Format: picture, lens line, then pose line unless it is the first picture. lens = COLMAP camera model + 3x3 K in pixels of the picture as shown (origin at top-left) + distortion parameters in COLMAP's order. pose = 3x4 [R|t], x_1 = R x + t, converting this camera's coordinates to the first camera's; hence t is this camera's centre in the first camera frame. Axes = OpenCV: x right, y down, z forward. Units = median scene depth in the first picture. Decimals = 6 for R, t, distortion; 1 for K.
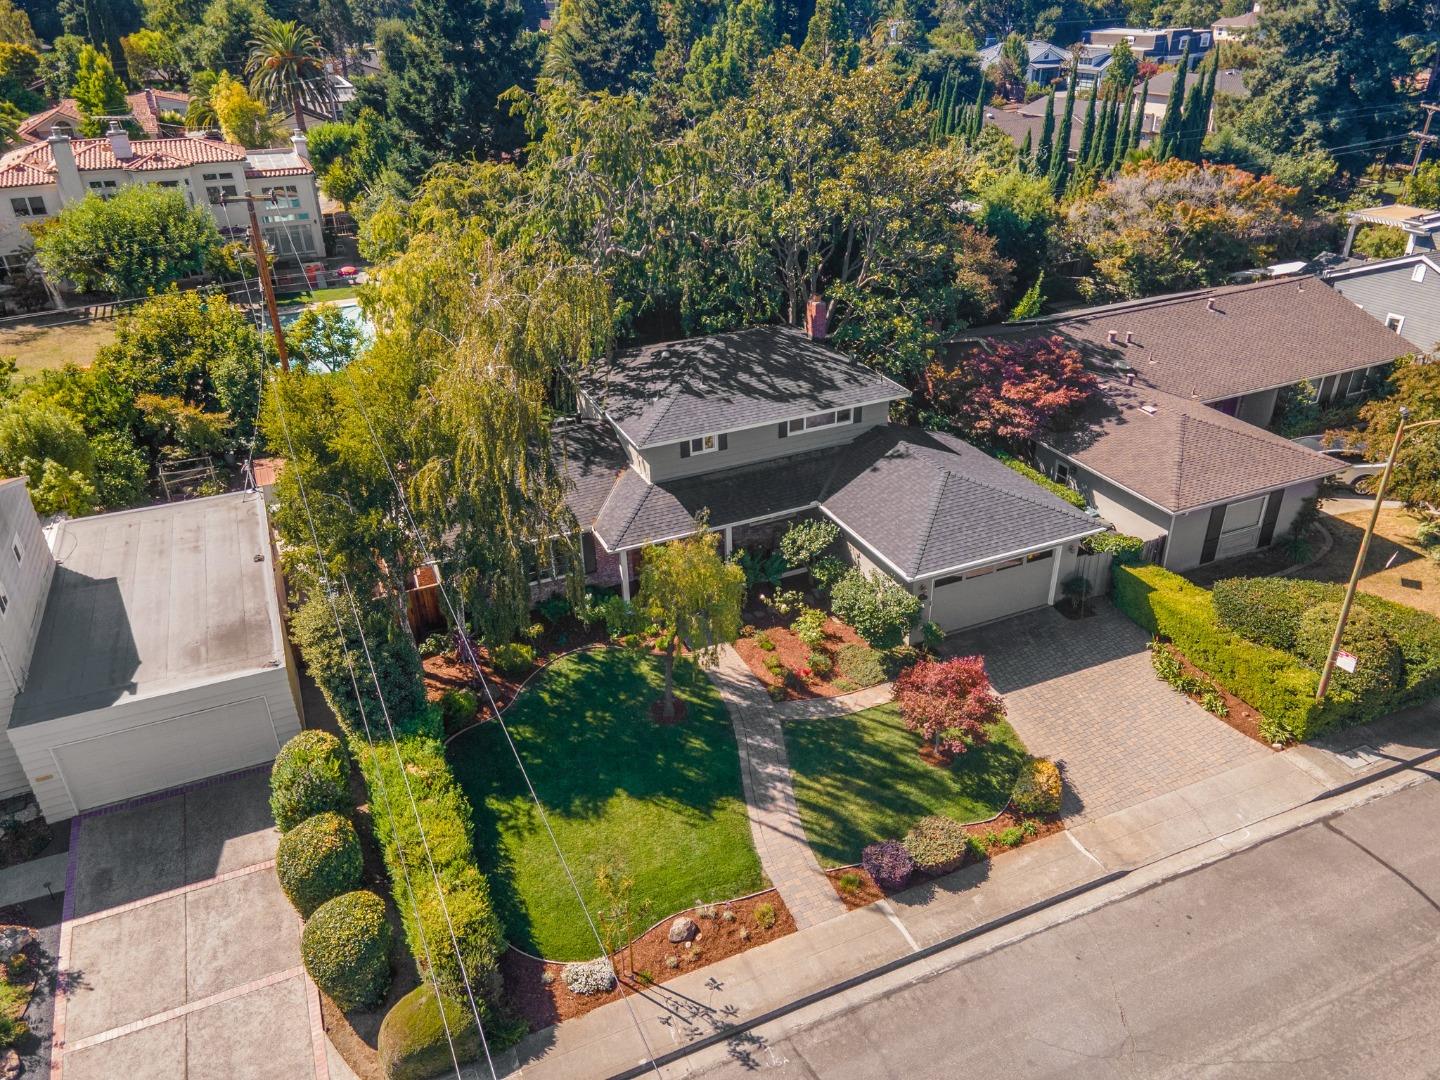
lens RADIAL K [[1060.7, 0, 723.2], [0, 1060.7, 542.0], [0, 0, 1]] dist [0.050820, -0.011476]
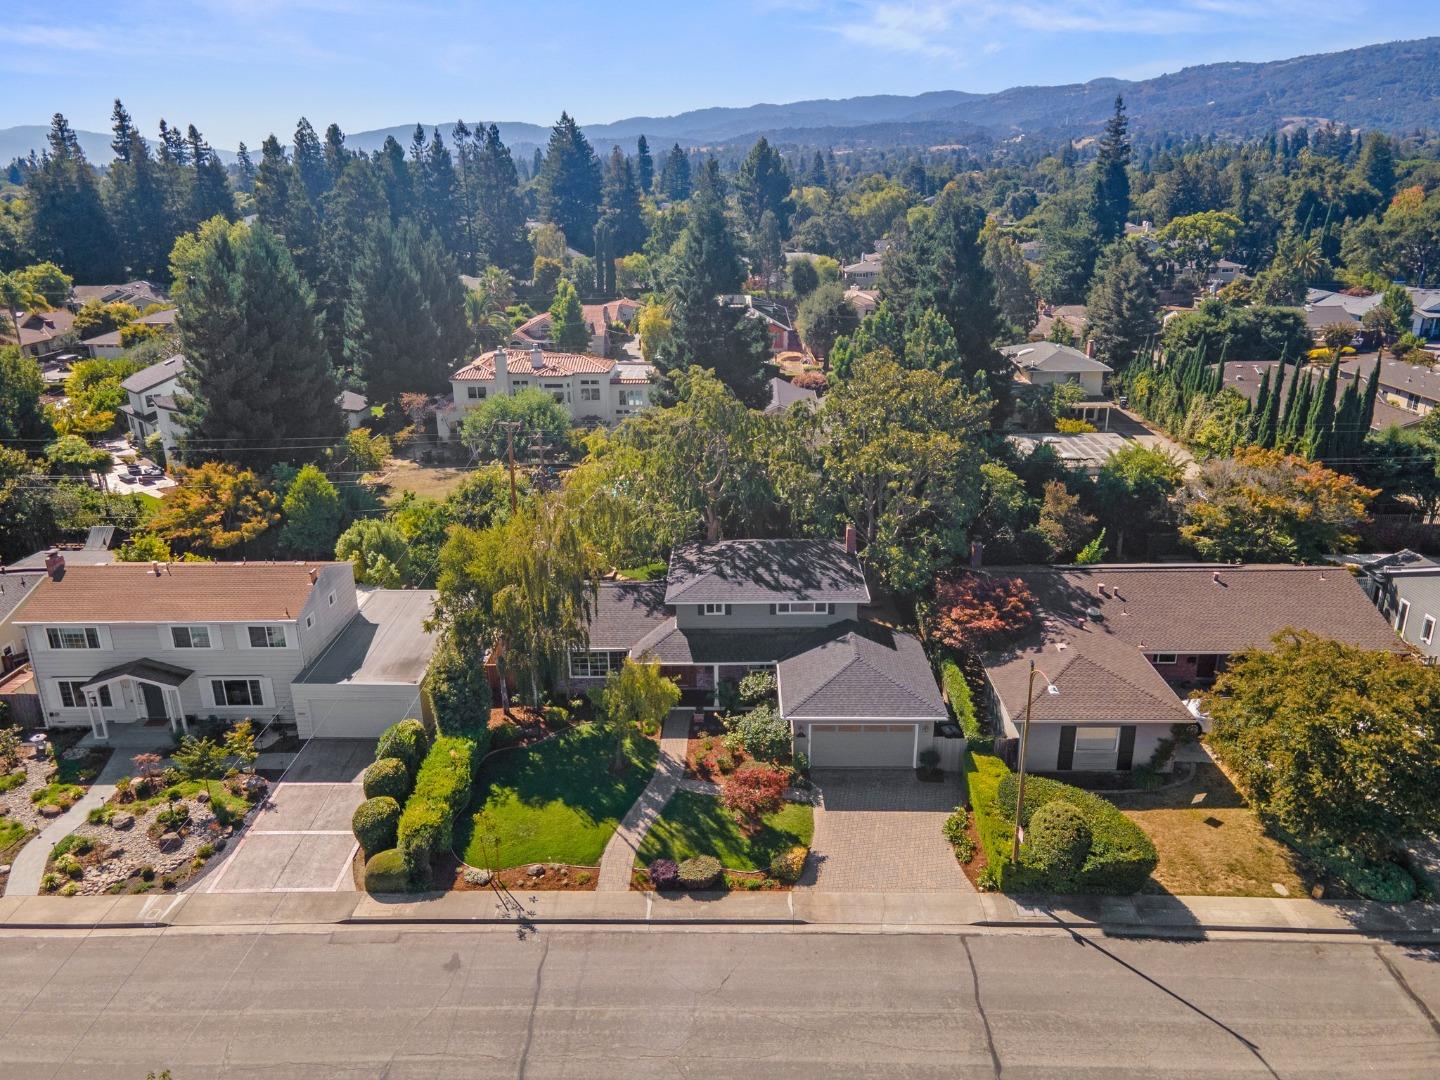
lens RADIAL K [[1060.7, 0, 720.1], [0, 1060.7, 540.5], [0, 0, 1]] dist [0.050820, -0.011476]
pose [[0.905008, 0.148441, -0.398655, 0.591806], [-0.207853, 0.971962, -0.109944, -0.022617], [0.371158, 0.182362, 0.910487, -0.402980]]
